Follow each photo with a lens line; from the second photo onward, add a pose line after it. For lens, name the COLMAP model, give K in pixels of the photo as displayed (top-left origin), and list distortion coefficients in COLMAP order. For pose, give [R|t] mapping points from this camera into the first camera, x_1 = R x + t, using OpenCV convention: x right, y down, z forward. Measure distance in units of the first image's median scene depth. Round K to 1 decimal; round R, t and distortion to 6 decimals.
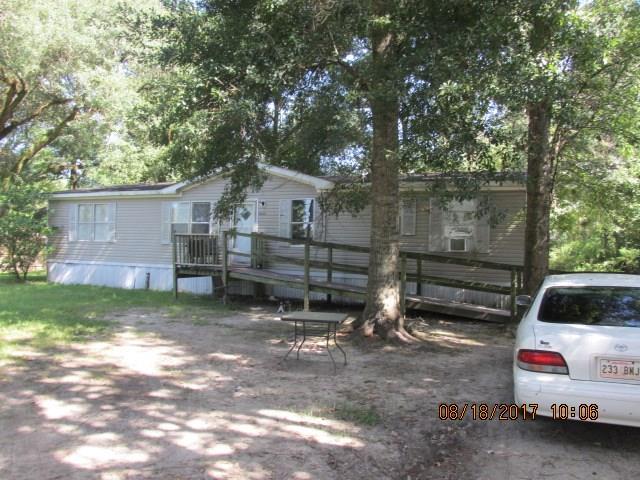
lens RADIAL K [[577.6, 0, 320.0], [0, 577.6, 239.7], [0, 0, 1]] dist [-0.003457, 0.002850]
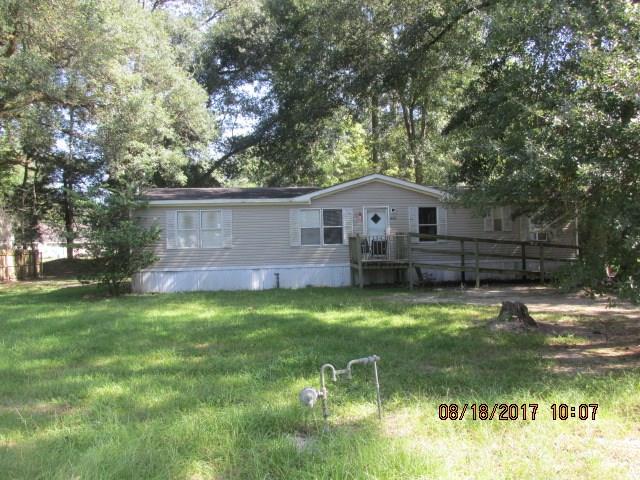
lens RADIAL K [[577.6, 0, 320.0], [0, 577.6, 239.7], [0, 0, 1]] dist [-0.003457, 0.002850]
pose [[0.802726, -0.043271, 0.594776, -0.879833], [0.034005, 0.999063, 0.026789, -0.033731], [-0.595378, -0.001279, 0.803445, 0.066708]]
